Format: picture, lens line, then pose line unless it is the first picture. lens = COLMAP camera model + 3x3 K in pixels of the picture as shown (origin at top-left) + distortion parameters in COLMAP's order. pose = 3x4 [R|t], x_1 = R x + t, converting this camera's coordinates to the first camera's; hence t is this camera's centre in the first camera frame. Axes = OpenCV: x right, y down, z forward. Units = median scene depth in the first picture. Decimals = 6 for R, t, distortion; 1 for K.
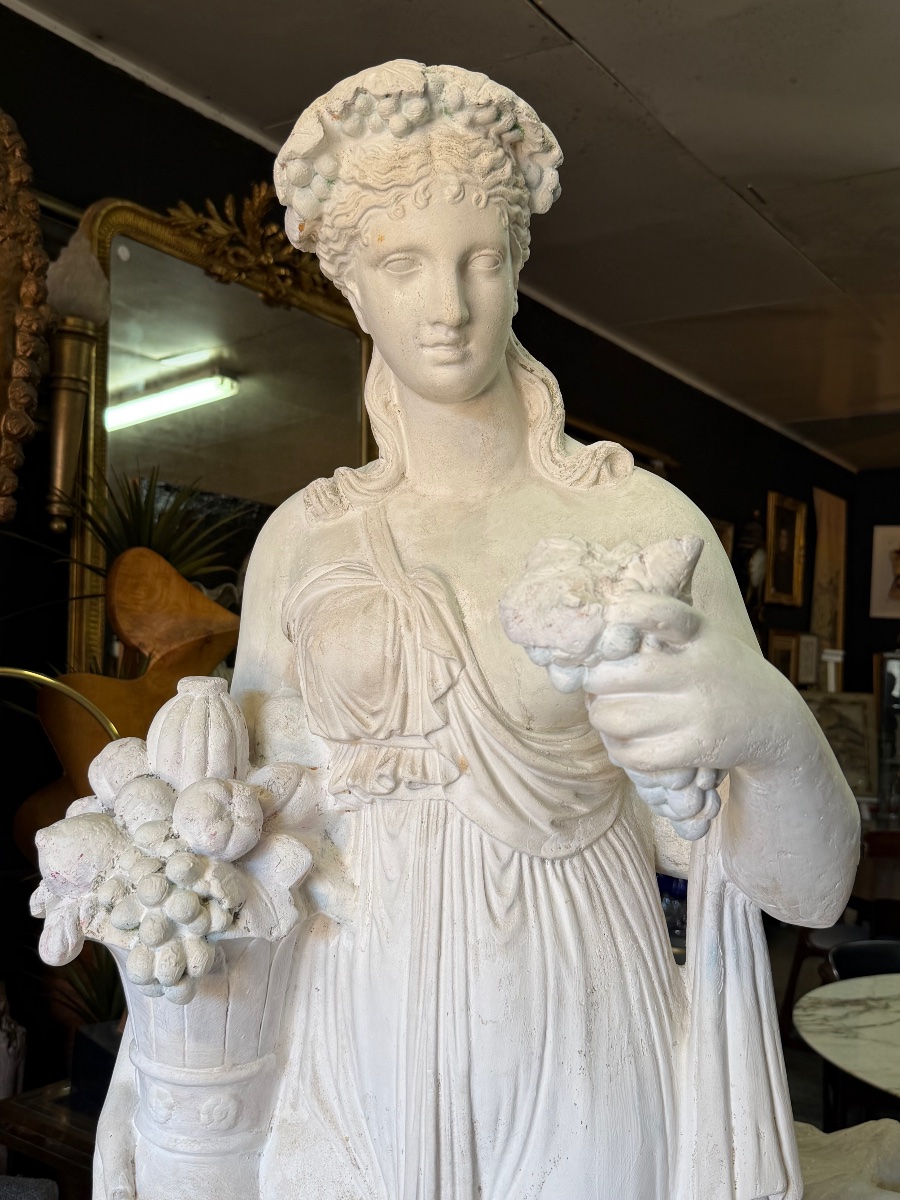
lens RADIAL K [[1165.4, 0, 451.5], [0, 1165.4, 604.9], [0, 0, 1]] dist [0.219885, -0.526752]
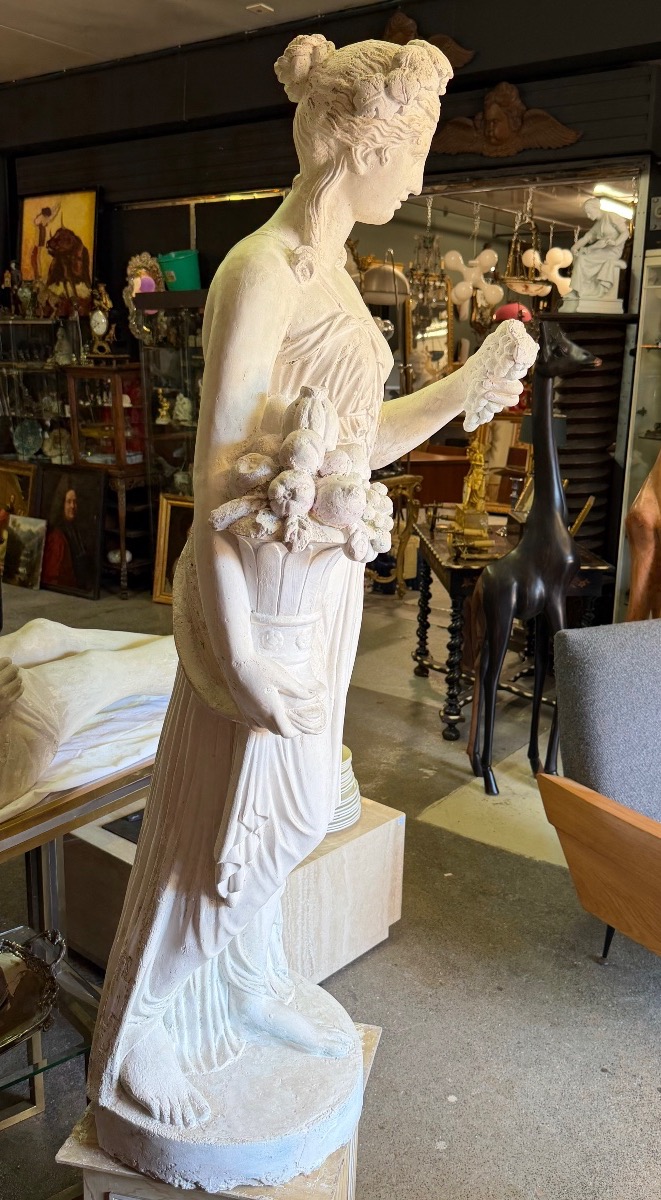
lens RADIAL K [[1028.7, 0, 344.0], [0, 1028.7, 600.0], [0, 0, 1]] dist [0.188921, -0.419500]
pose [[0.014598, -0.272549, 0.962031, -1.773828], [-0.066712, 0.959724, 0.272908, -0.050975], [-0.997666, -0.068162, -0.004172, 1.011616]]
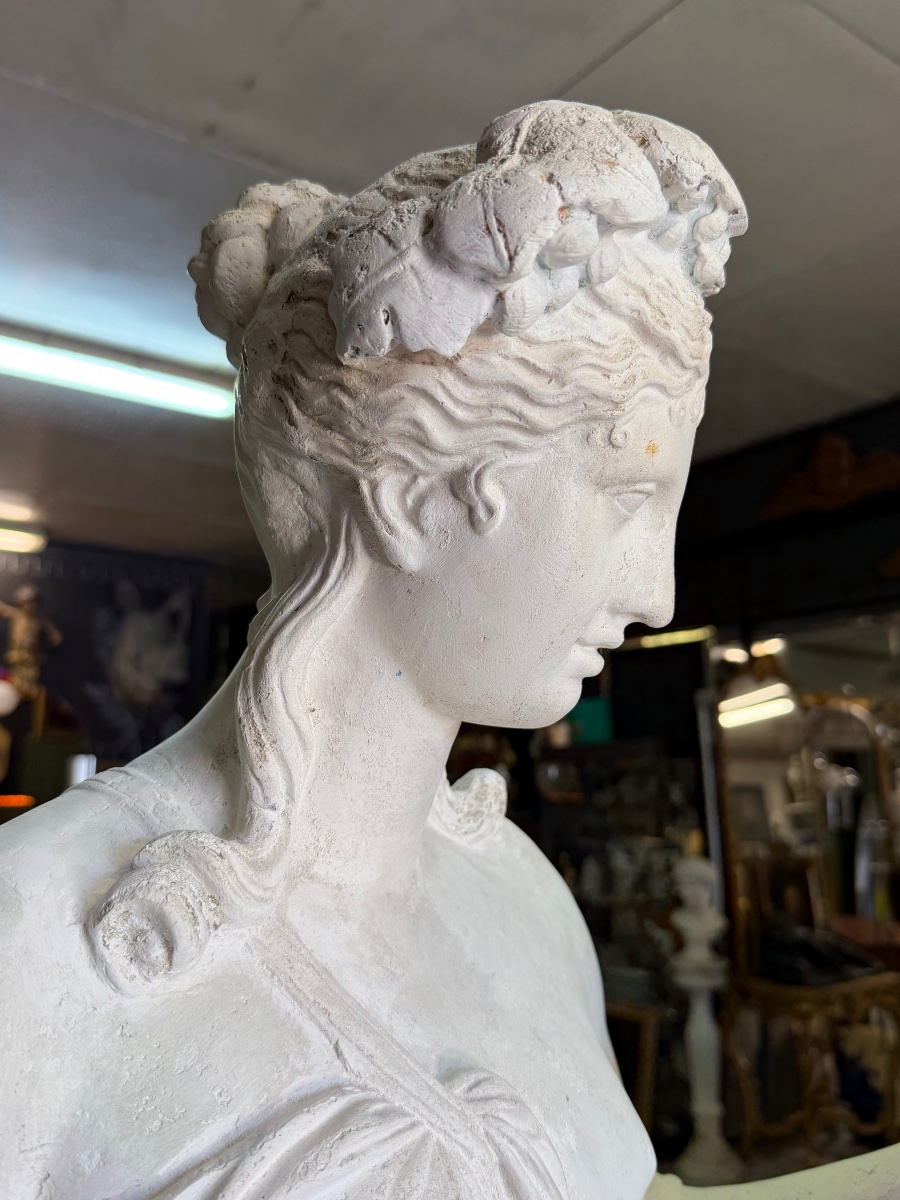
lens RADIAL K [[1040.8, 0, 446.9], [0, 1040.8, 604.6], [0, 0, 1]] dist [0.168010, -0.388560]
pose [[0.340023, 0.116626, 0.933158, -0.465404], [-0.037845, 0.993174, -0.110337, -0.176115], [-0.939655, 0.002202, 0.342115, 0.862617]]
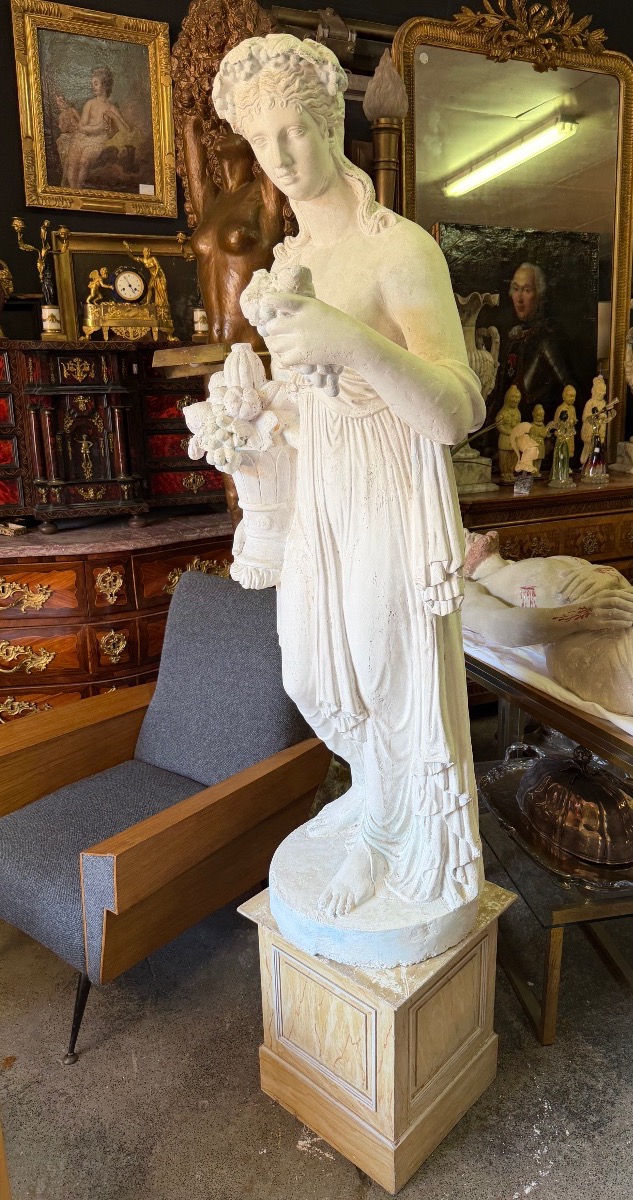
lens RADIAL K [[869.2, 0, 344.1], [0, 869.2, 613.5], [0, 0, 1]] dist [0.034256, -0.044099]
pose [[0.860781, 0.095919, -0.499855, 0.938832], [0.072480, 0.948973, 0.306916, 0.056921], [0.503788, -0.300417, 0.809906, -0.484777]]
